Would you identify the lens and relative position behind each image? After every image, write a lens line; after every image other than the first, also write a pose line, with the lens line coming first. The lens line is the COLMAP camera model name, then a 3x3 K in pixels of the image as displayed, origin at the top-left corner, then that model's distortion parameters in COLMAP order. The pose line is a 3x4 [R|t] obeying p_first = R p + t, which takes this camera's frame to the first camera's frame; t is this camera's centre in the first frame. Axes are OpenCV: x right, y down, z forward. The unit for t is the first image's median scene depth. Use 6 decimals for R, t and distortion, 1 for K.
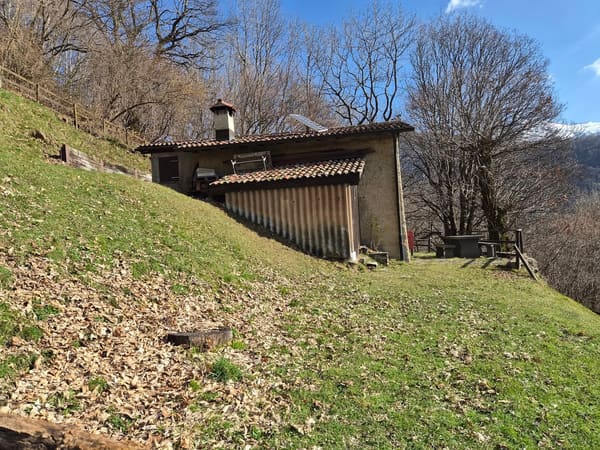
lens RADIAL K [[437.0, 0, 276.4], [0, 437.0, 222.5], [0, 0, 1]] dist [0.066292, -0.002104]
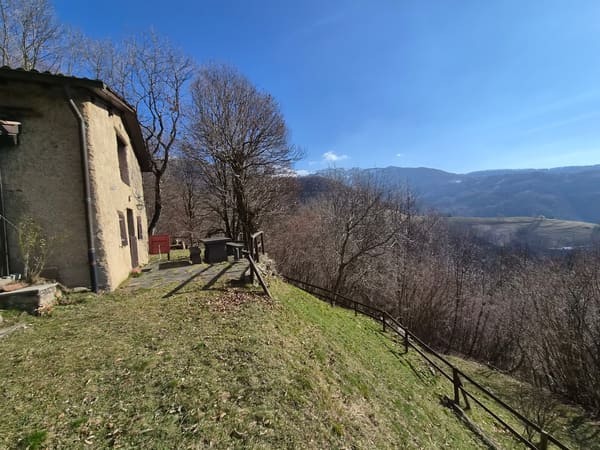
lens RADIAL K [[246.5, 0, 299.7], [0, 246.5, 224.8], [0, 0, 1]] dist [-0.003688, 0.000492]
pose [[0.826664, -0.026376, 0.562077, 0.323734], [0.017666, 0.999625, 0.020927, -0.011433], [-0.562418, -0.007370, 0.826820, 0.515720]]
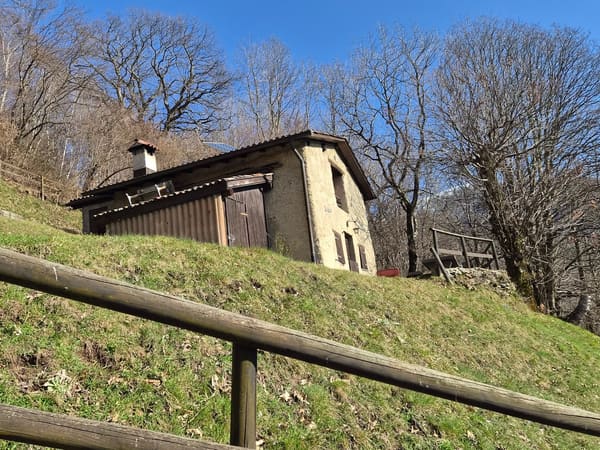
lens RADIAL K [[558.7, 0, 299.0], [0, 558.7, 203.3], [0, 0, 1]] dist [-0.000414, 0.001216]
pose [[0.974275, -0.125333, -0.187297, 0.455587], [0.078808, 0.968093, -0.237877, 0.181338], [0.211134, 0.216997, 0.953066, -0.043465]]
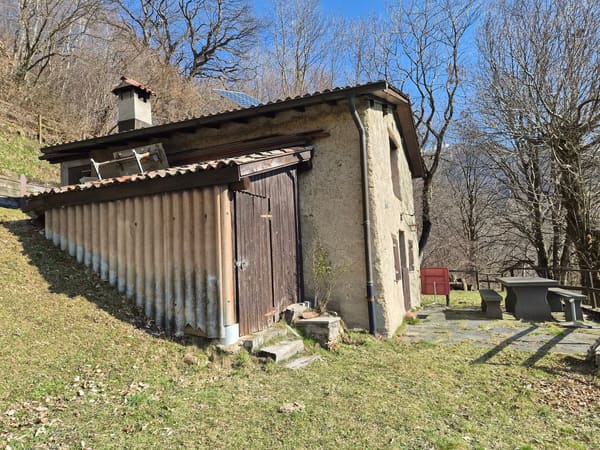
lens RADIAL K [[406.1, 0, 301.8], [0, 406.1, 222.3], [0, 0, 1]] dist [0.076325, -0.073844]
pose [[0.979513, -0.014588, -0.200851, 0.293338], [0.003466, 0.998446, -0.055613, -0.018473], [0.201350, 0.053778, 0.978042, 0.478578]]
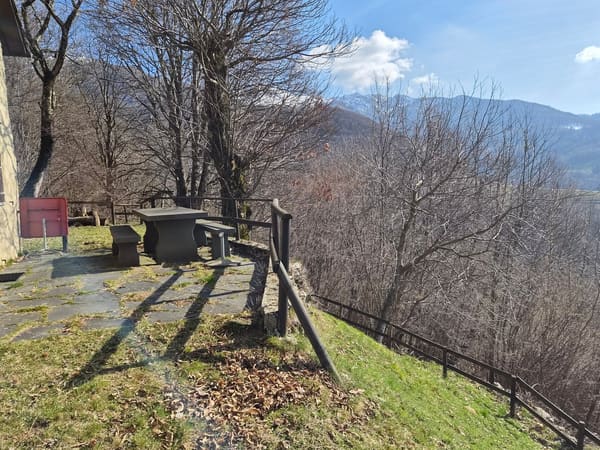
lens RADIAL K [[406.1, 0, 301.8], [0, 406.1, 222.3], [0, 0, 1]] dist [0.076325, -0.073844]
pose [[0.814856, -0.032615, 0.578745, 0.347589], [-0.030133, 0.994683, 0.098480, -0.003914], [-0.578879, -0.097686, 0.809541, 0.686716]]
